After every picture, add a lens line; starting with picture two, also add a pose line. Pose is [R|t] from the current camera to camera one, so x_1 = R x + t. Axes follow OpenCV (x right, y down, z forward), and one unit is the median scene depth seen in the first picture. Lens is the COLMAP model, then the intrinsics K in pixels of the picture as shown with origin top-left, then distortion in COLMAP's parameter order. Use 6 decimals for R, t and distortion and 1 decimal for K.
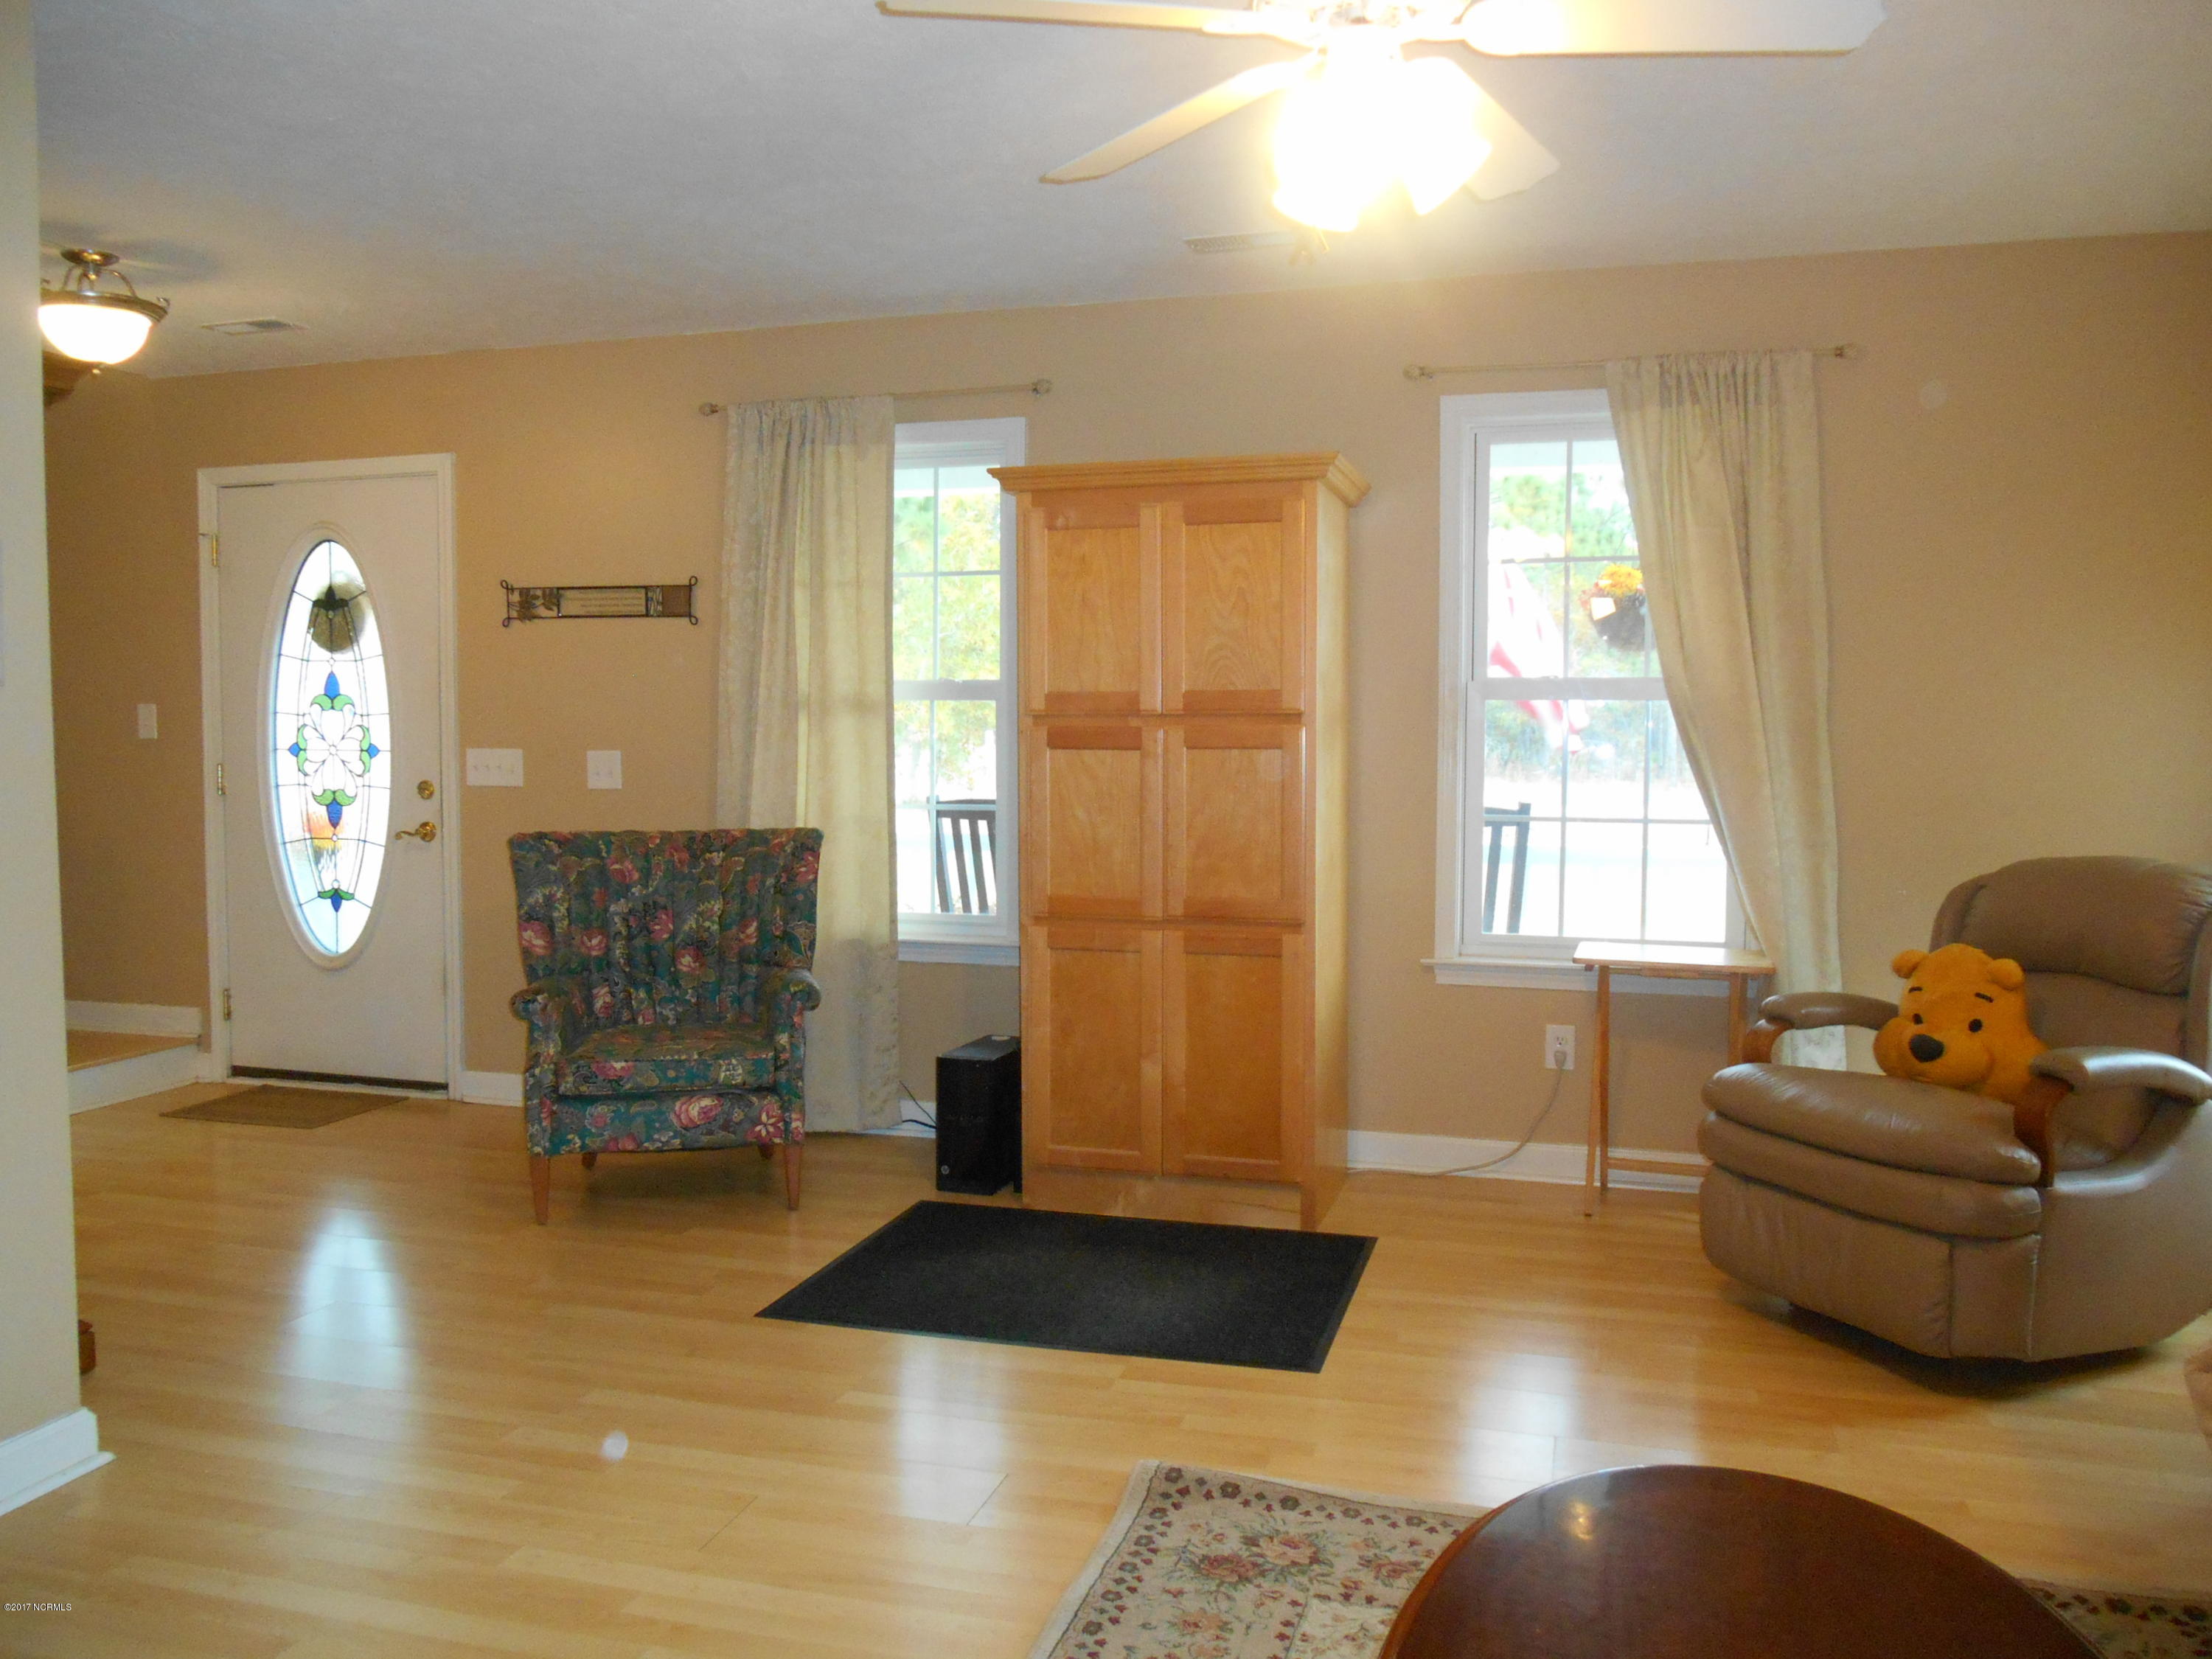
lens RADIAL K [[1692.6, 0, 1106.5], [0, 1692.6, 822.9], [0, 0, 1]] dist [-0.035464, 0.018876]
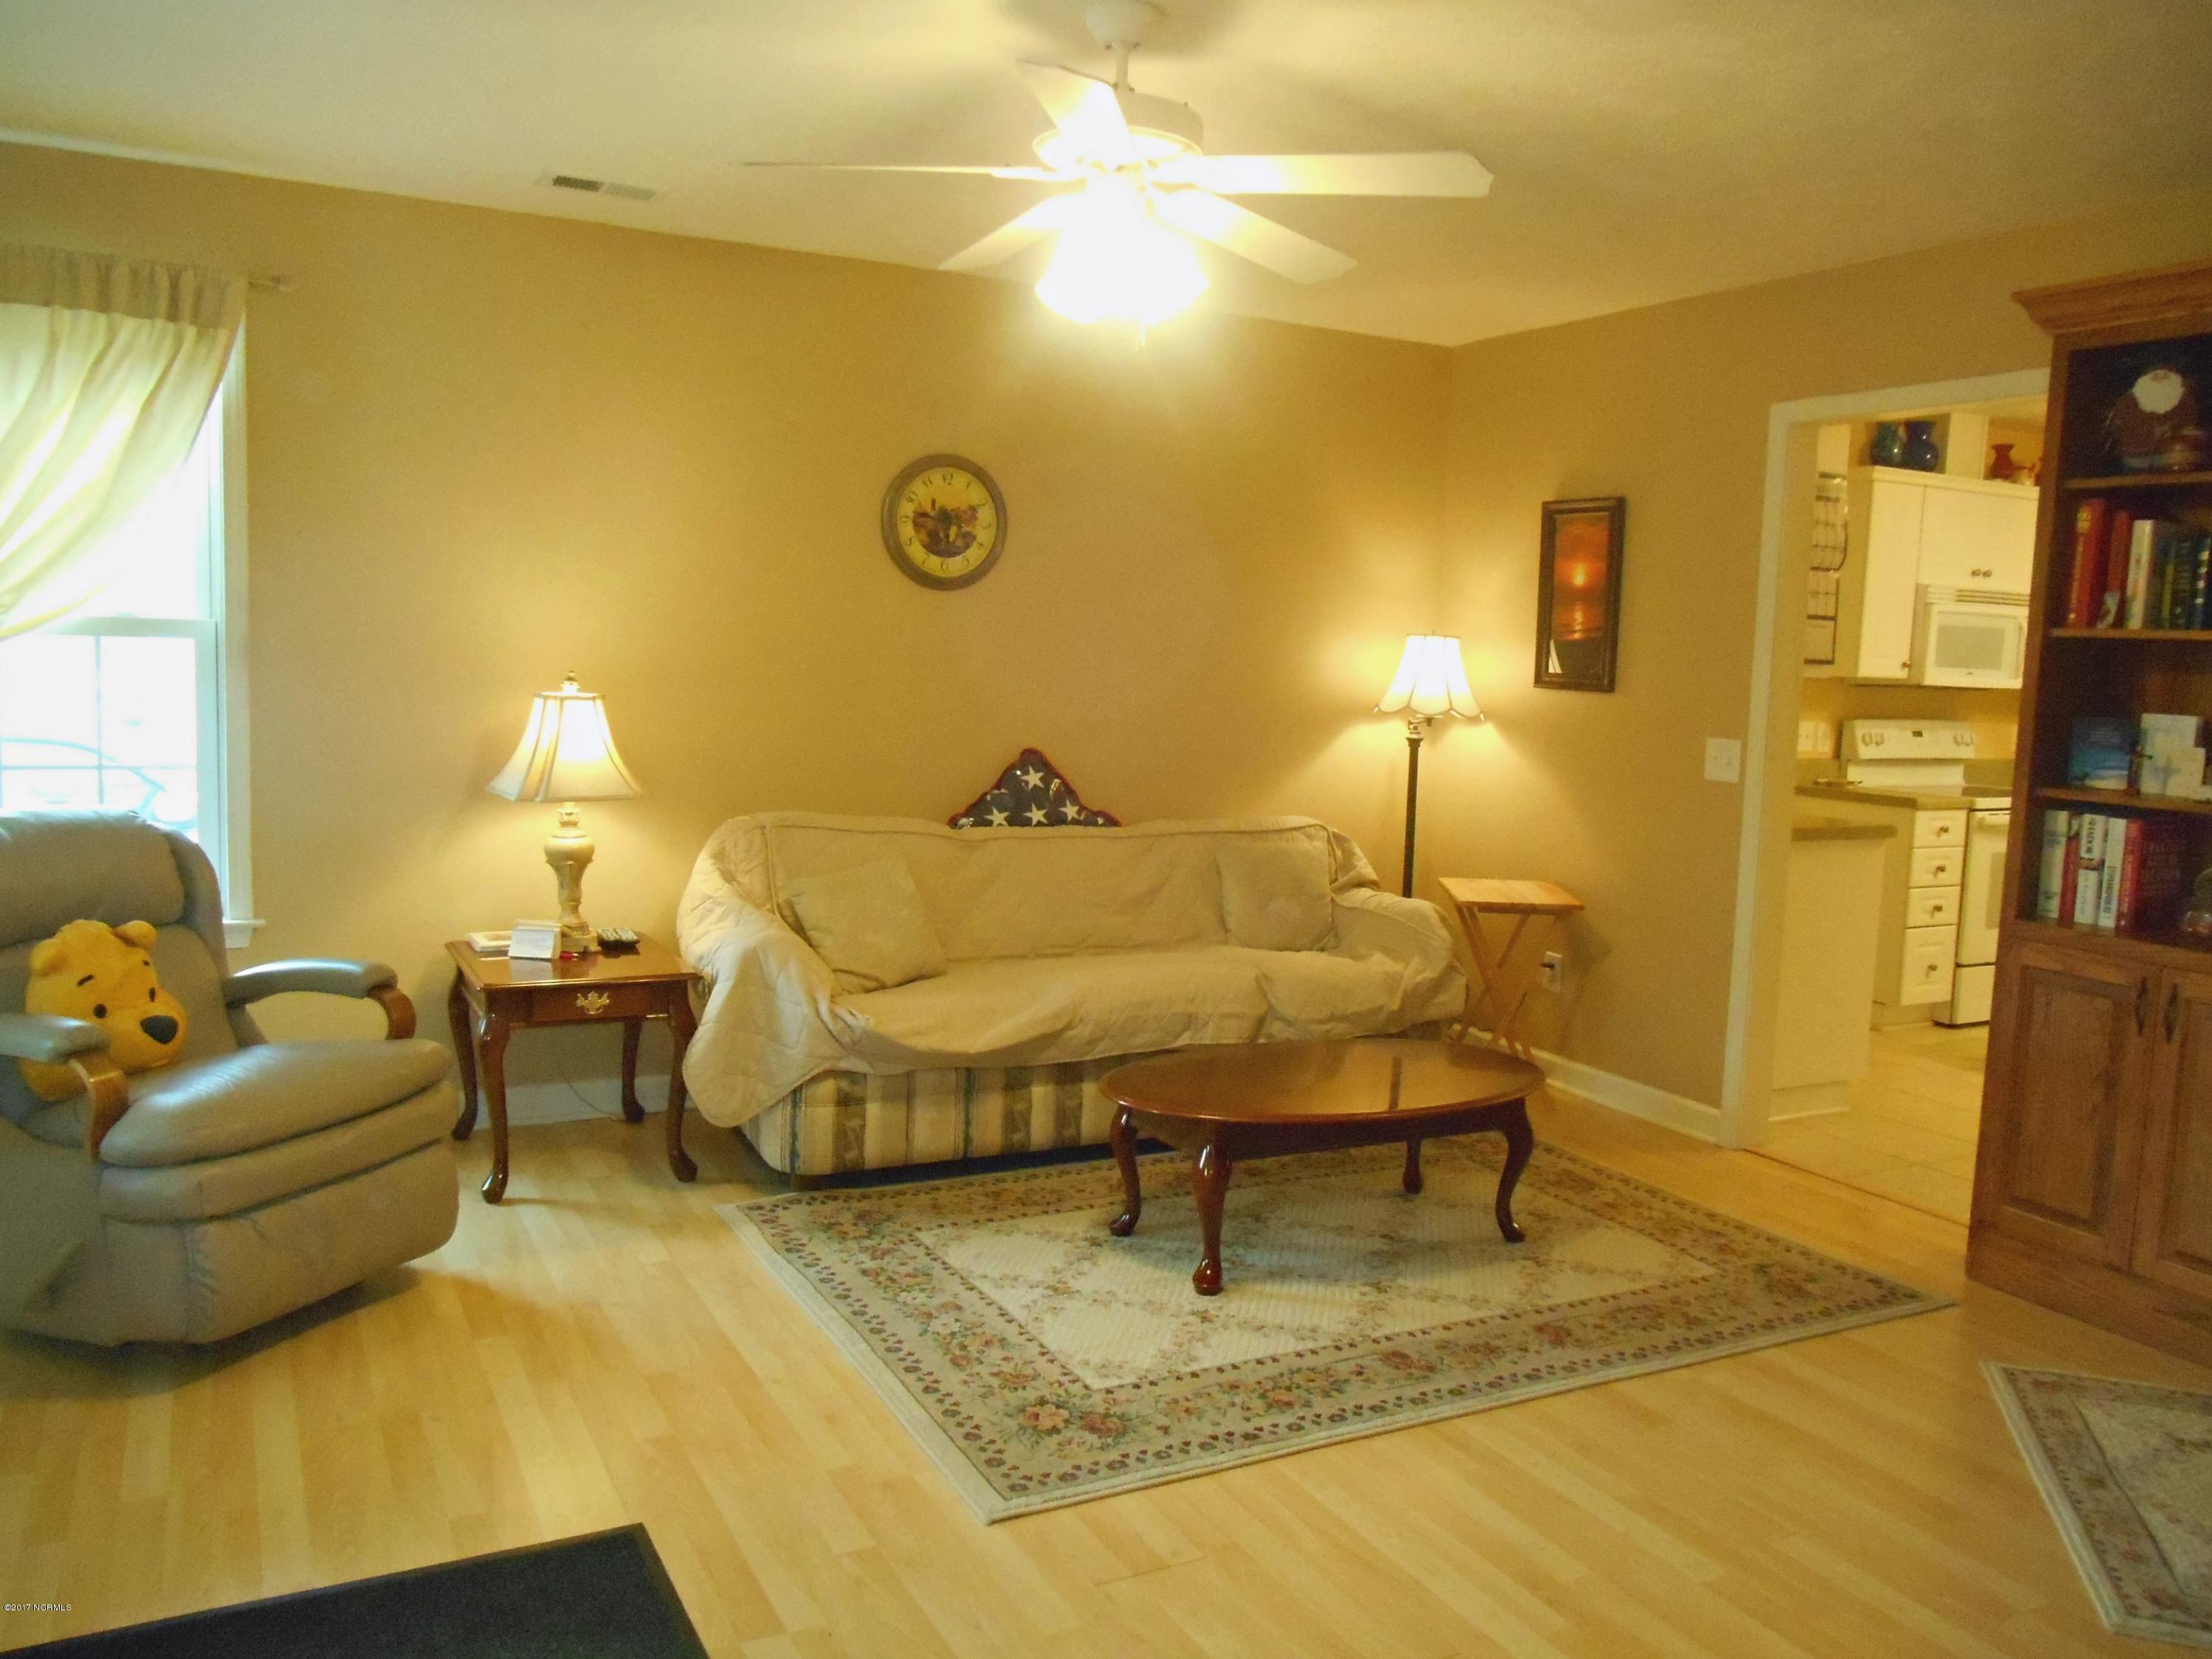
lens RADIAL K [[1692.6, 0, 1105.8], [0, 1692.6, 816.0], [0, 0, 1]] dist [-0.035464, 0.018876]
pose [[-0.697440, -0.094370, 0.710403, -0.334677], [0.008292, 0.990163, 0.139674, -0.068704], [-0.716595, 0.103305, -0.689797, 0.807524]]
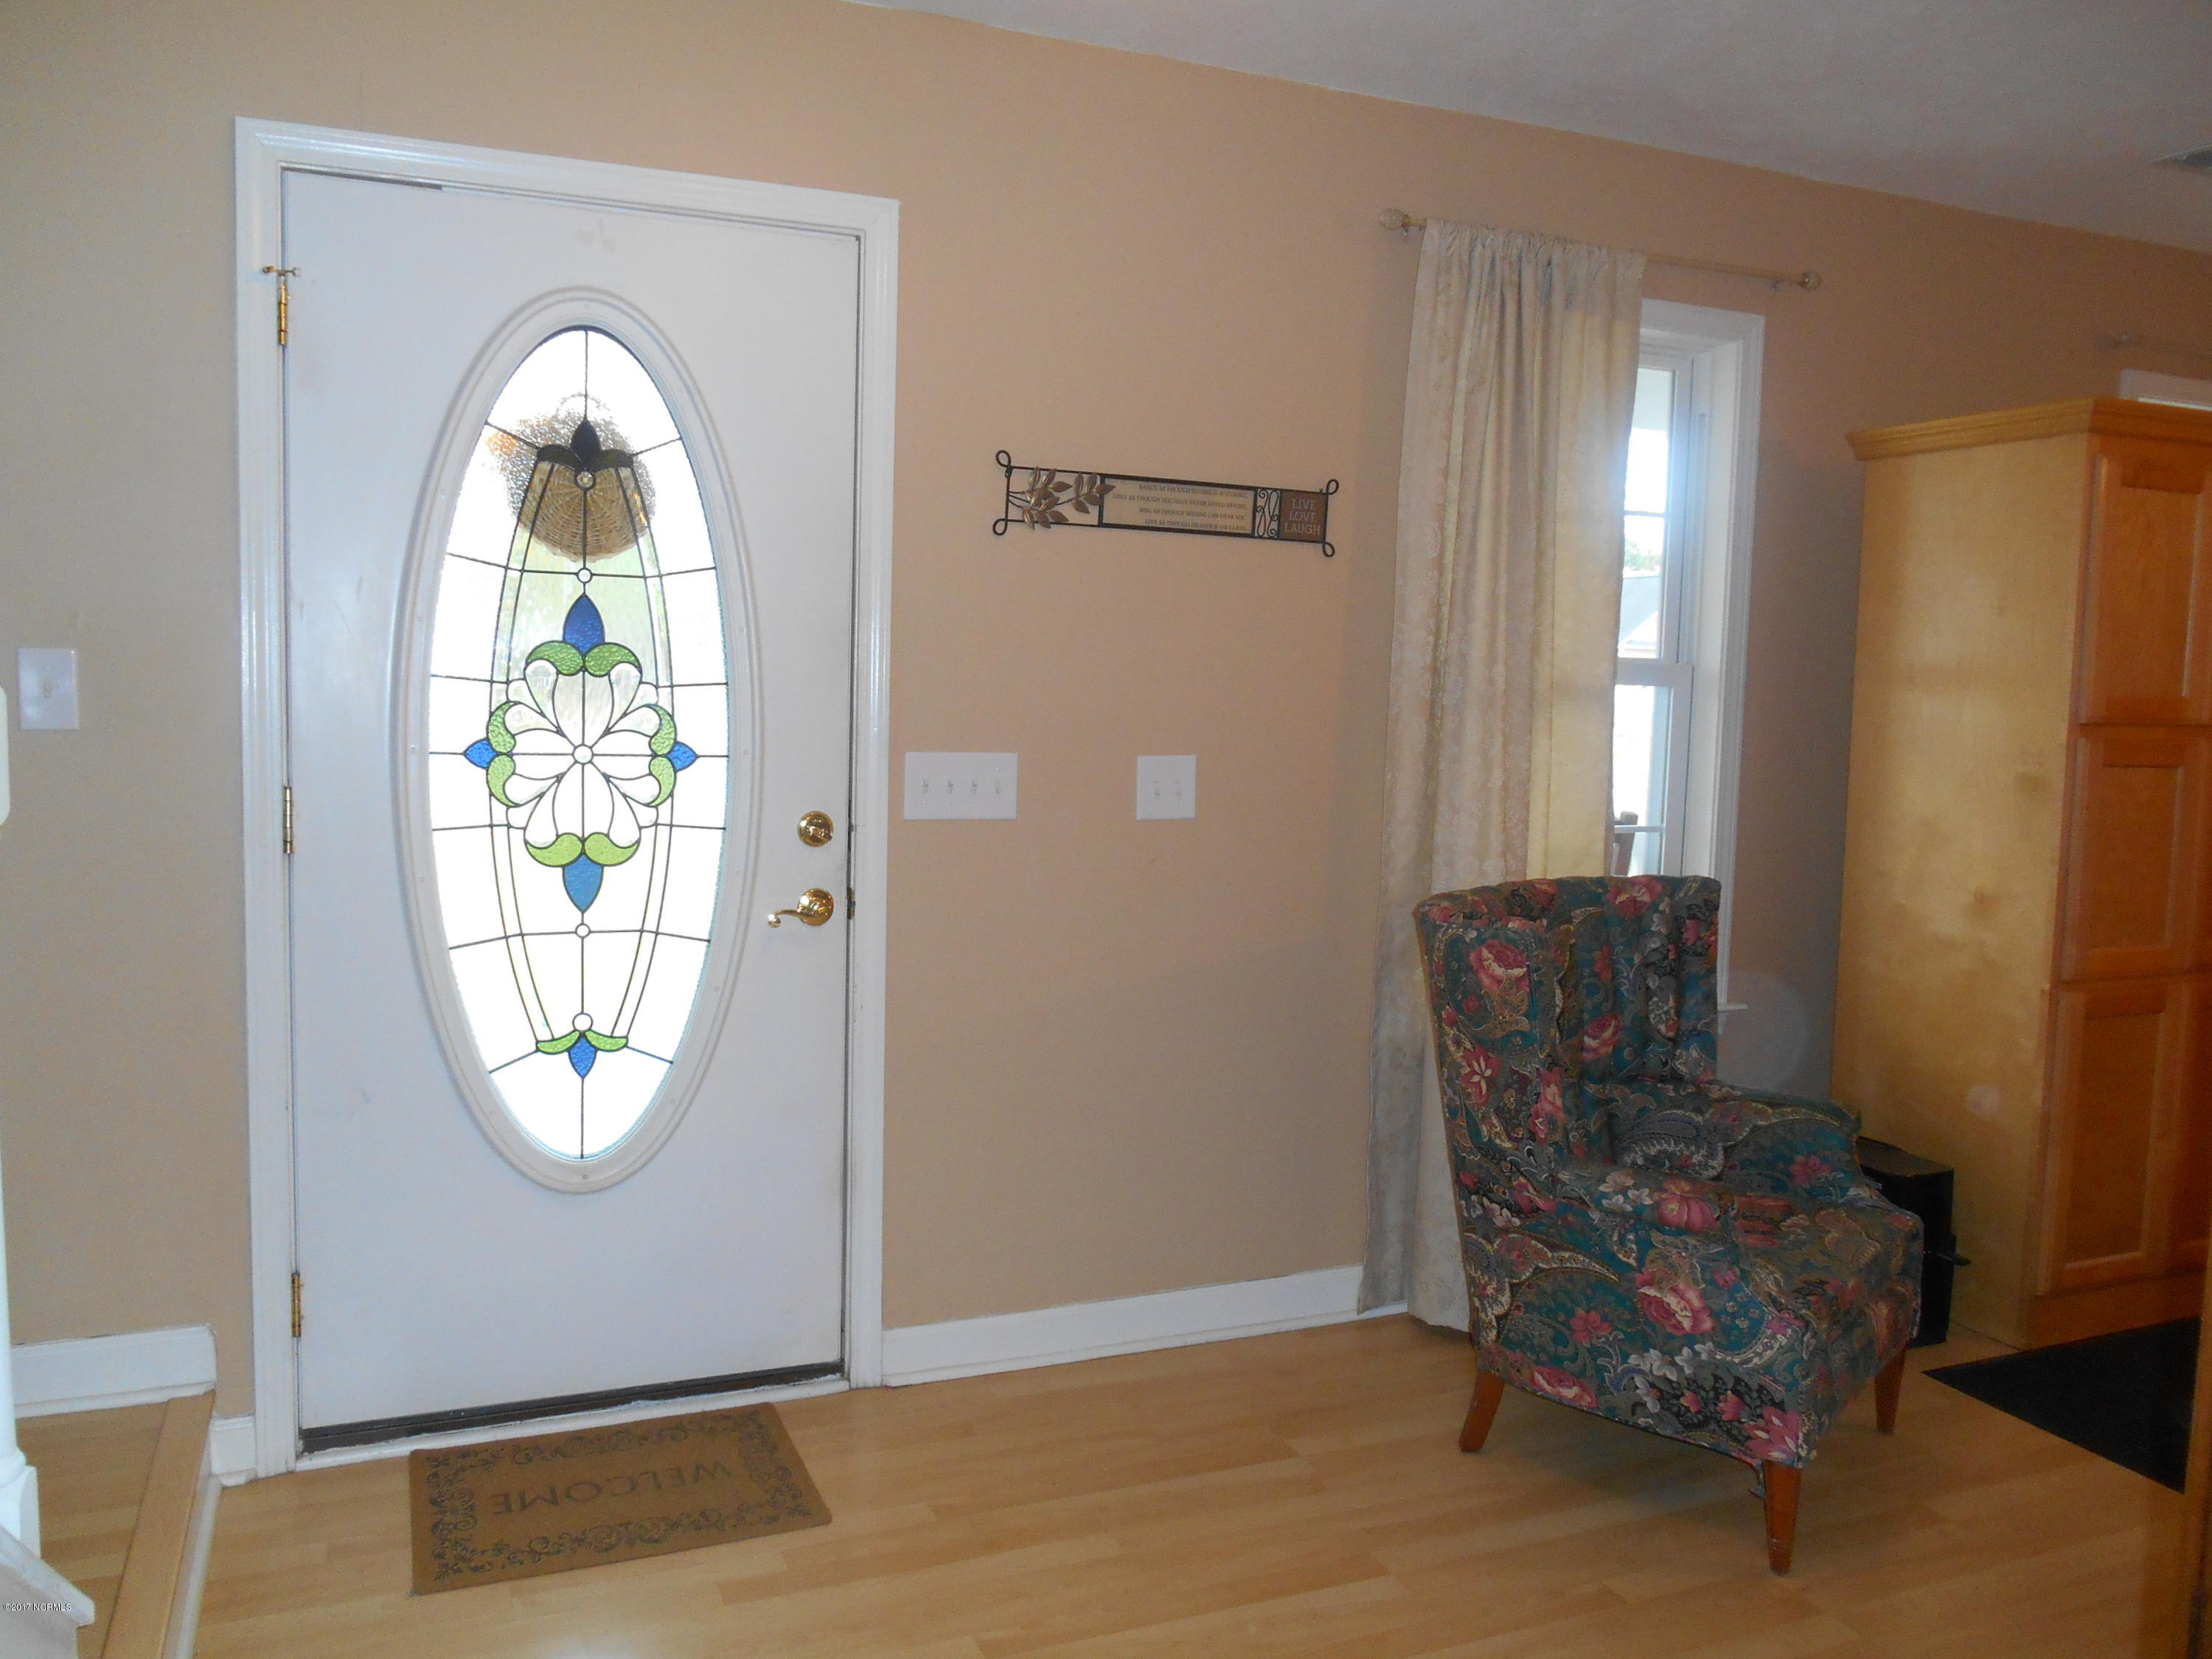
lens RADIAL K [[1692.6, 0, 1107.6], [0, 1692.6, 826.1], [0, 0, 1]] dist [-0.035464, 0.018876]
pose [[0.768084, -0.039135, 0.639152, -0.691874], [0.013020, 0.998879, 0.045515, -0.044884], [-0.640217, -0.026638, 0.767732, 0.544401]]
